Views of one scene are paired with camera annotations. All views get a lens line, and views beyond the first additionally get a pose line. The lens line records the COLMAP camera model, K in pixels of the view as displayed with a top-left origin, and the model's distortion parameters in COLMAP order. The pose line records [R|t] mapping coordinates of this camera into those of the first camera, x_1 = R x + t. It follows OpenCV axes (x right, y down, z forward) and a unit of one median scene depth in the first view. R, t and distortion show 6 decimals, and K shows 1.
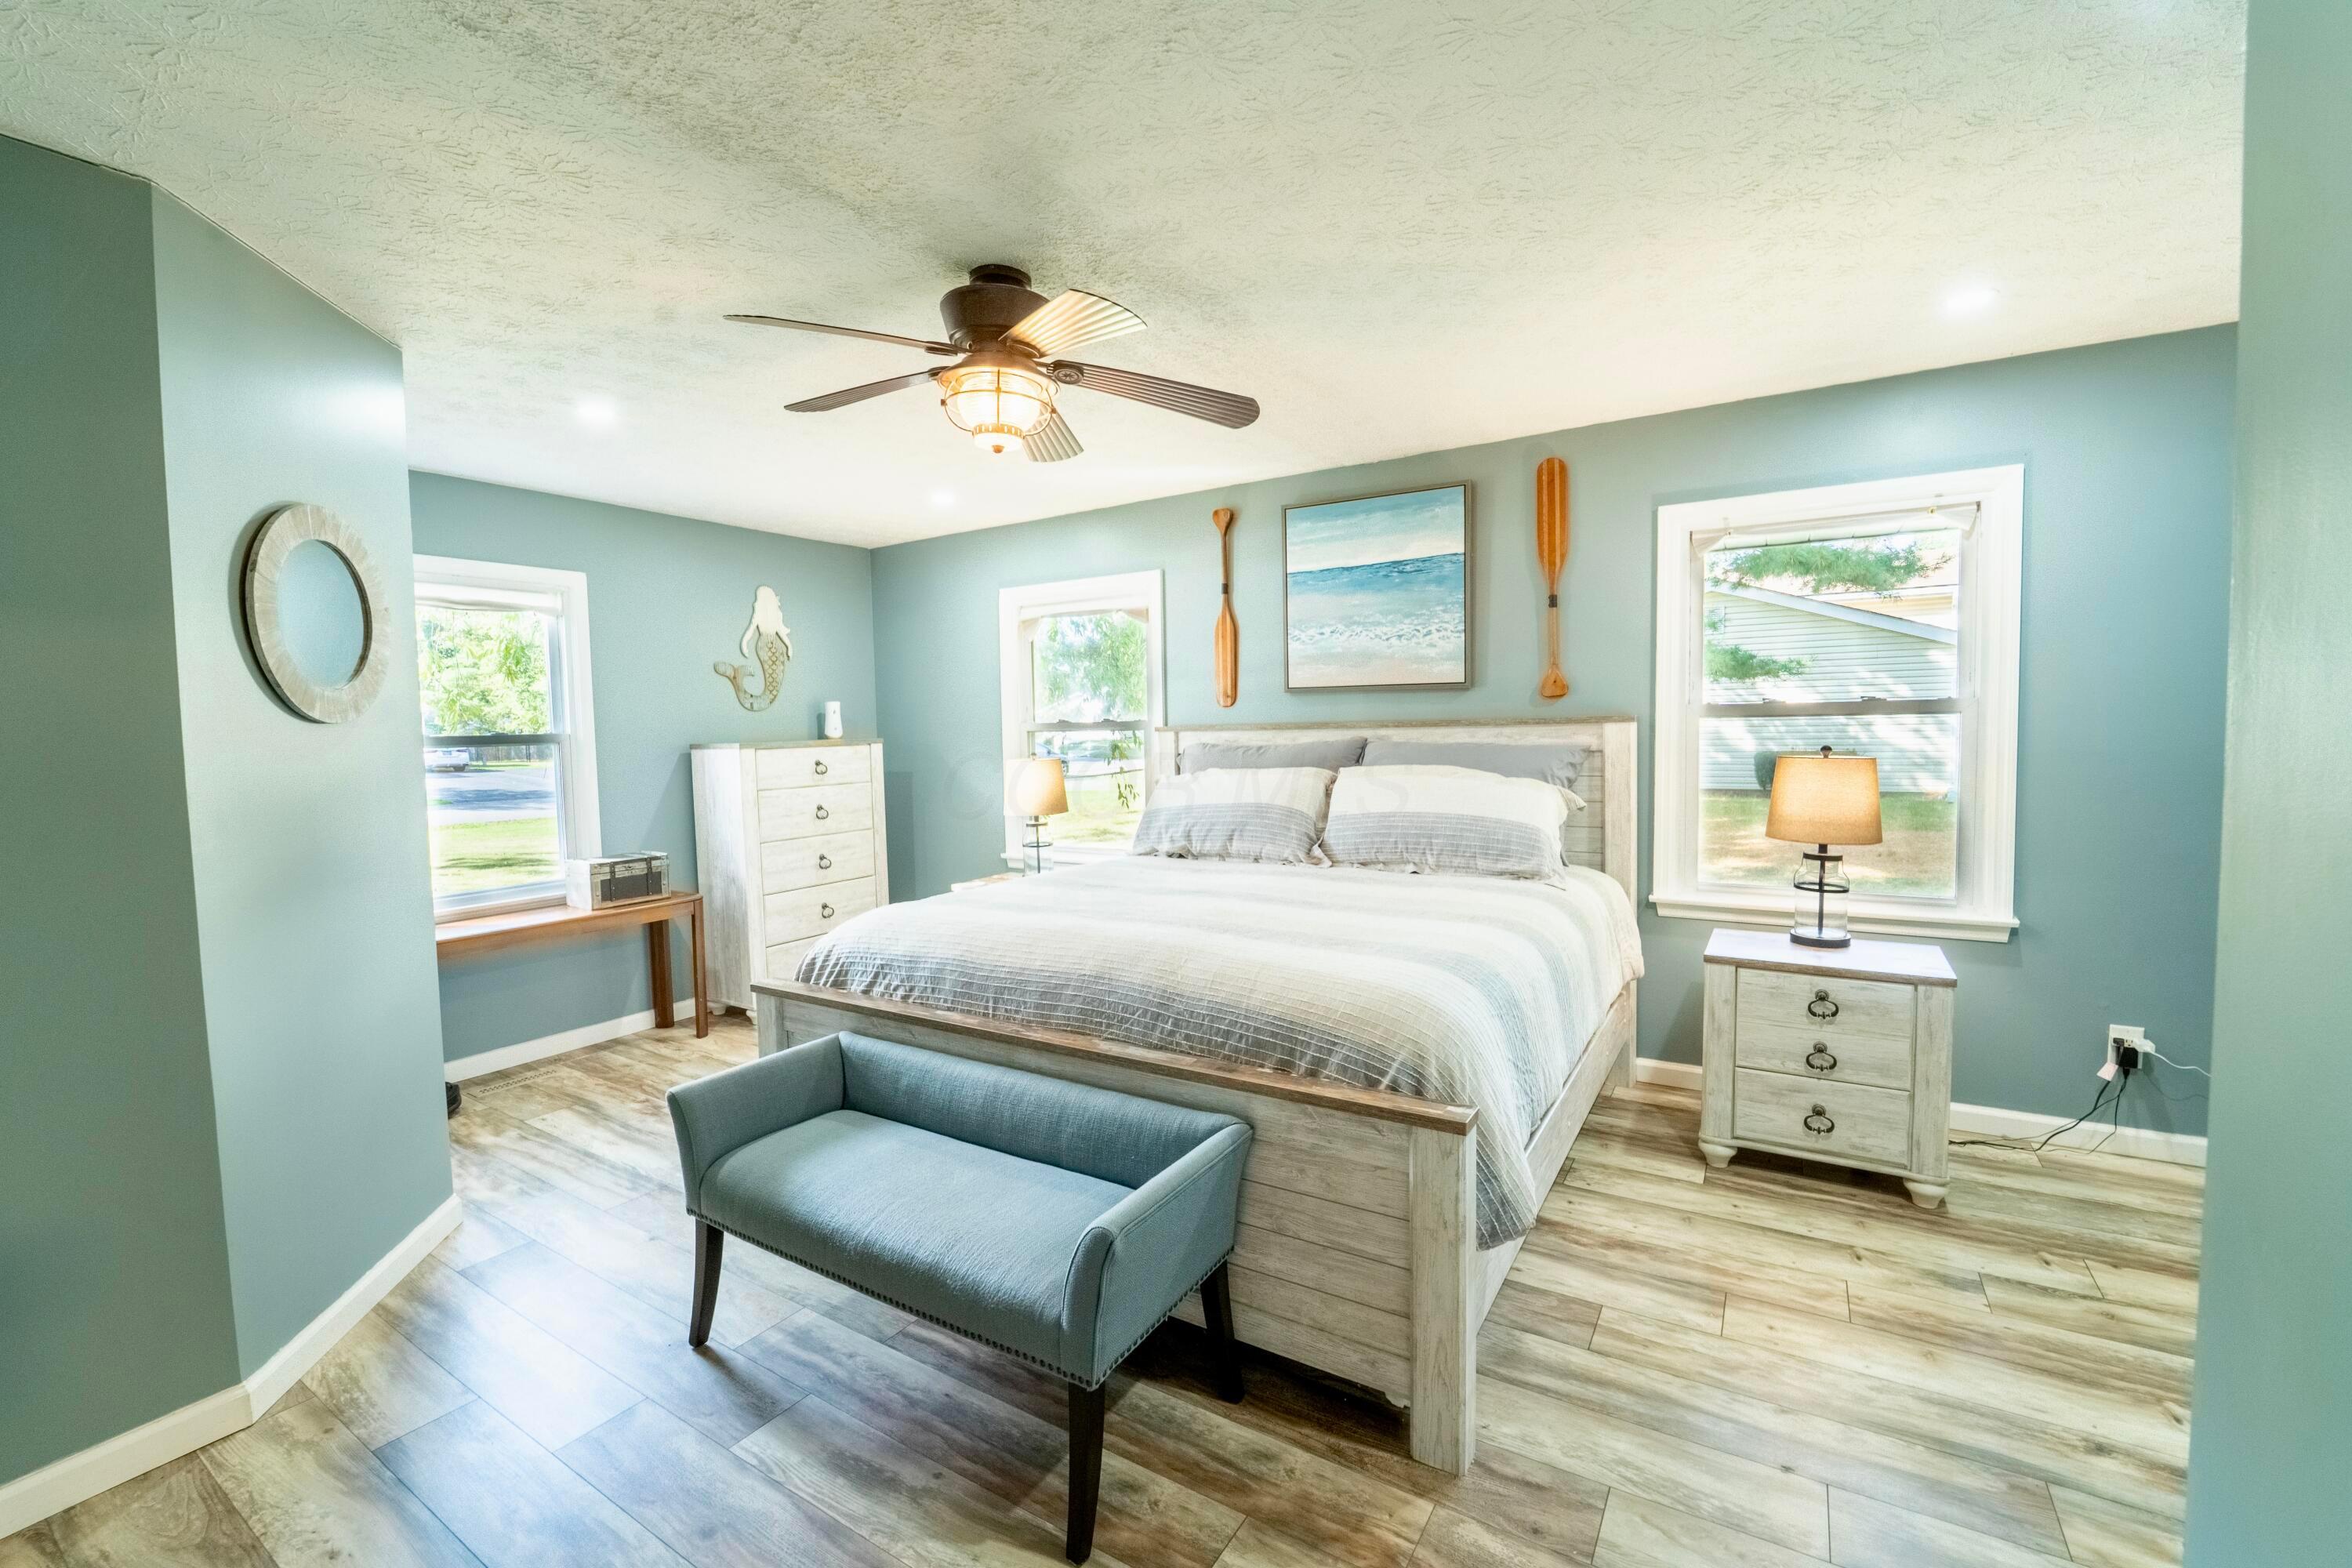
lens RADIAL K [[972.3, 0, 1180.3], [0, 972.3, 731.5], [0, 0, 1]] dist [-0.020593, 0.000088]
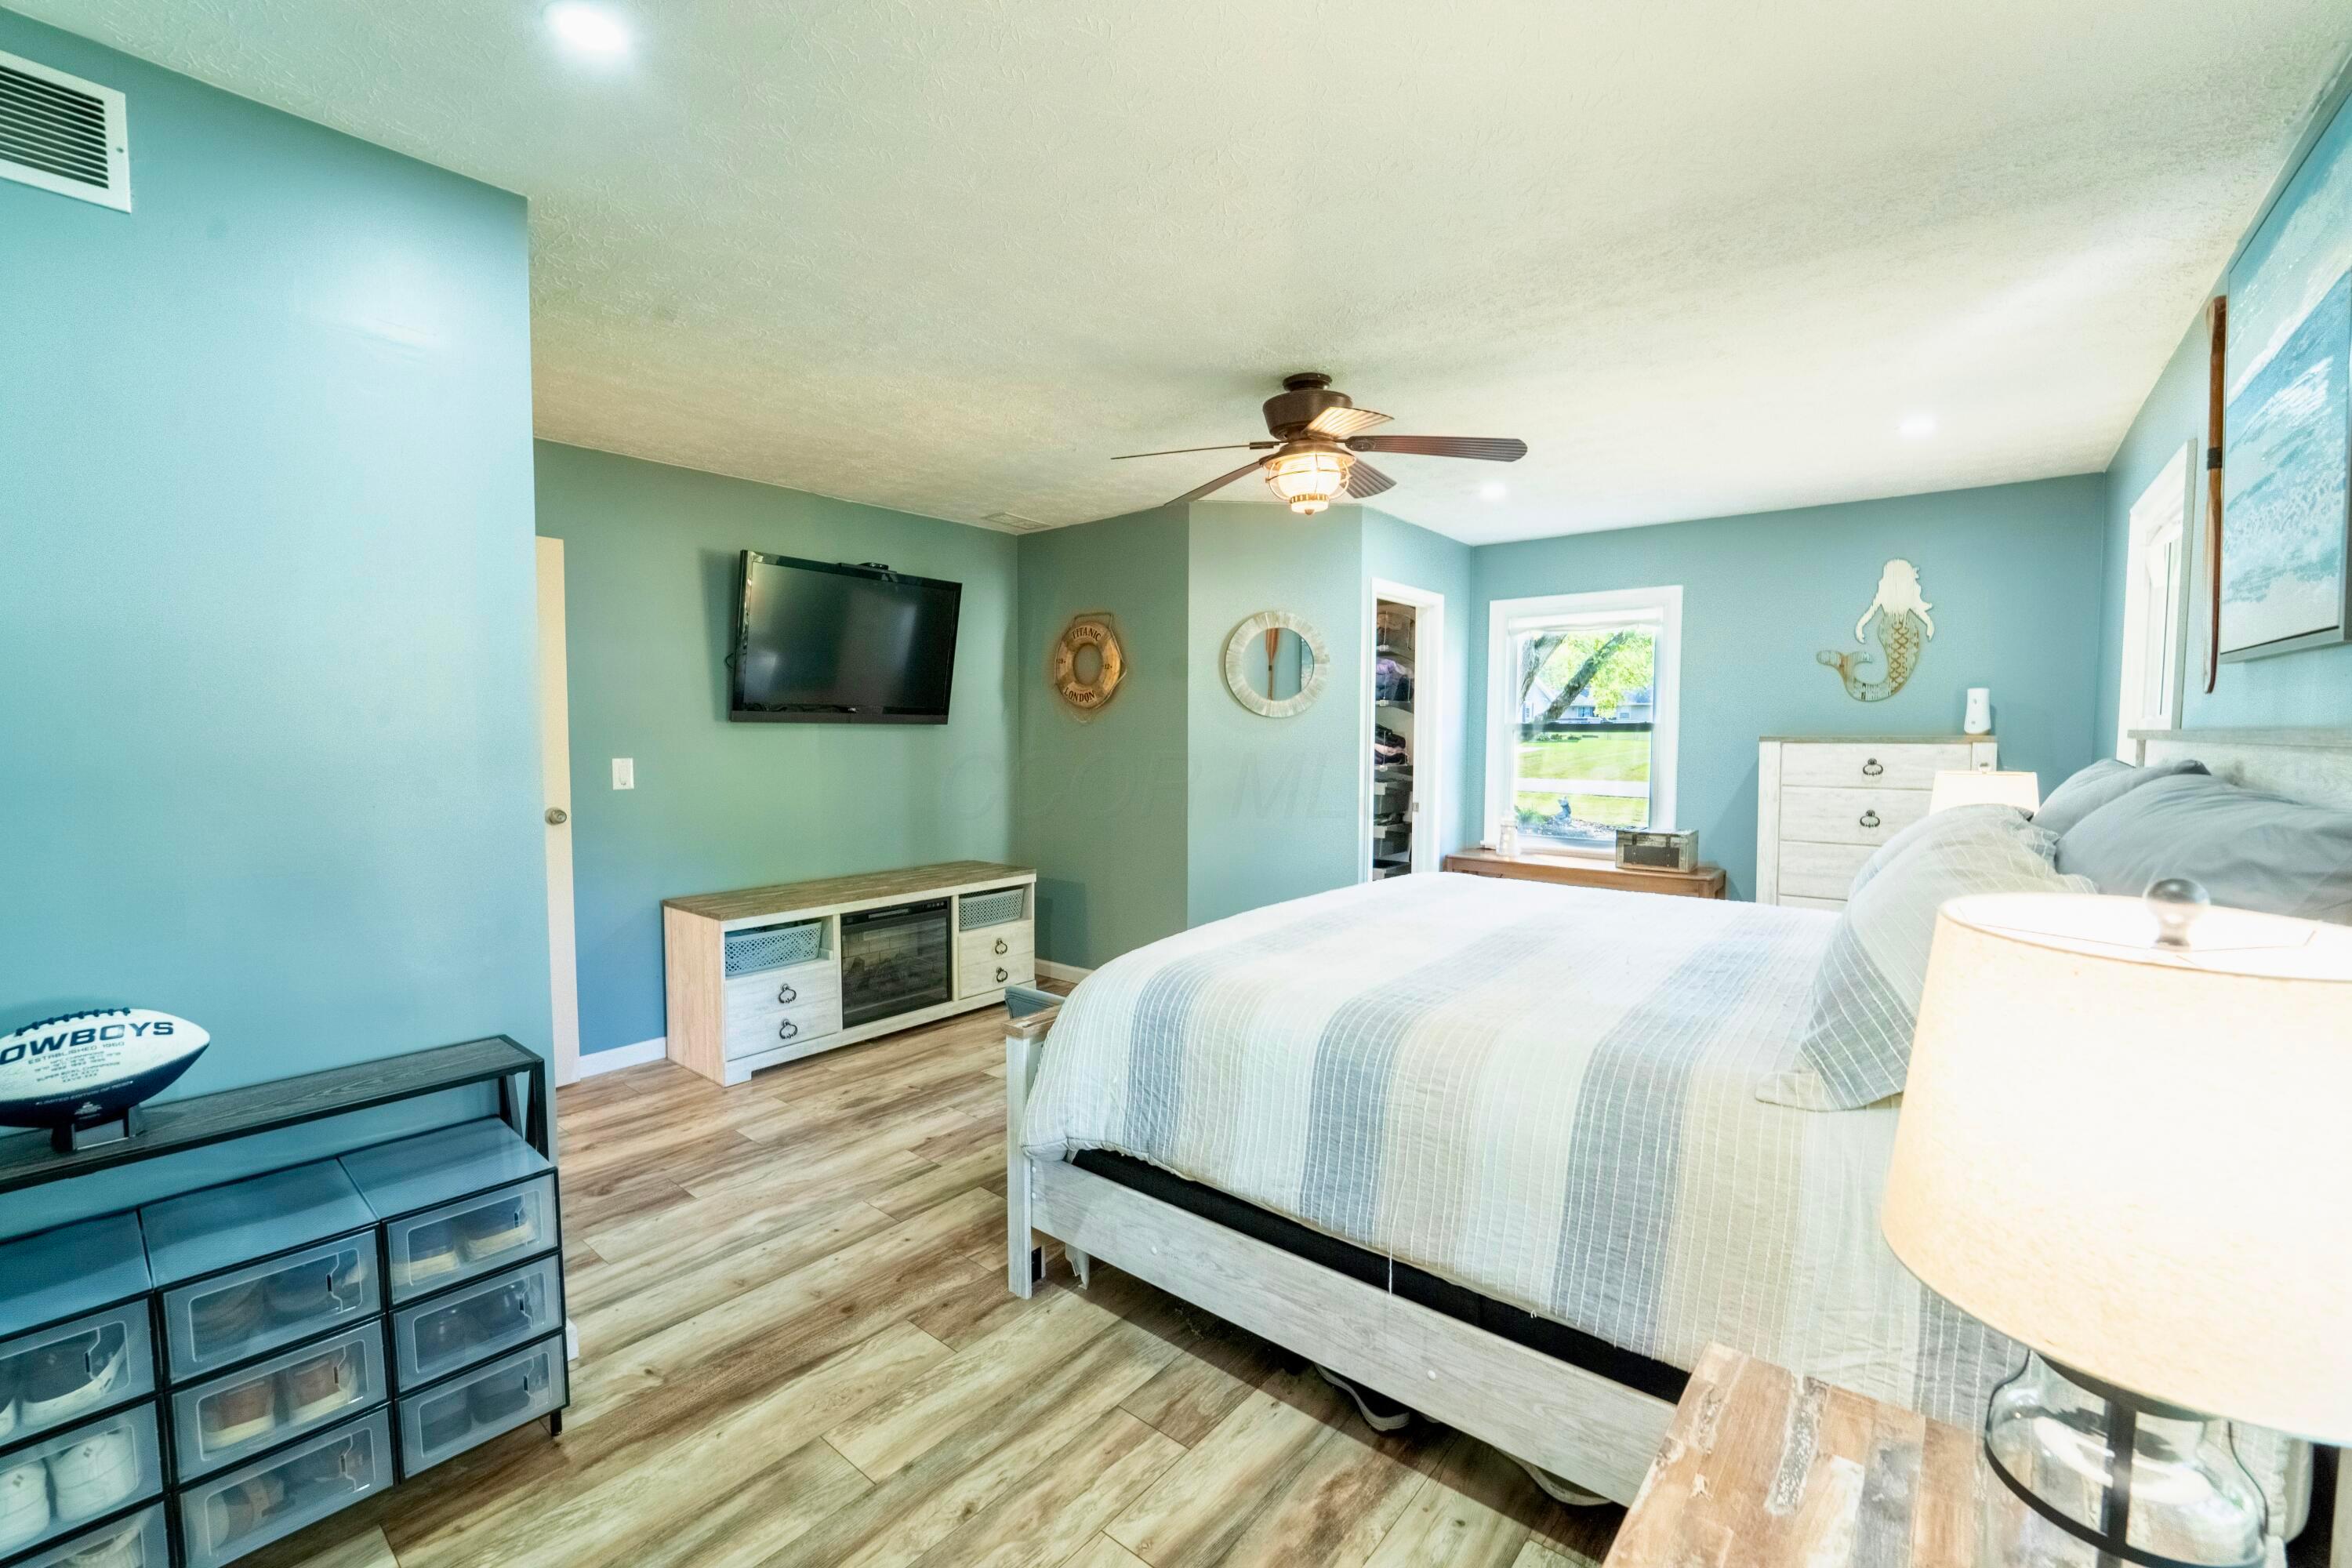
lens RADIAL K [[962.8, 0, 1180.2], [0, 962.8, 781.3], [0, 0, 1]] dist [-0.022791, -0.000250]
pose [[-0.116116, 0.080249, -0.989989, 1.149115], [-0.006567, 0.996647, 0.081559, -0.033624], [0.993214, 0.015972, -0.115199, 1.033071]]
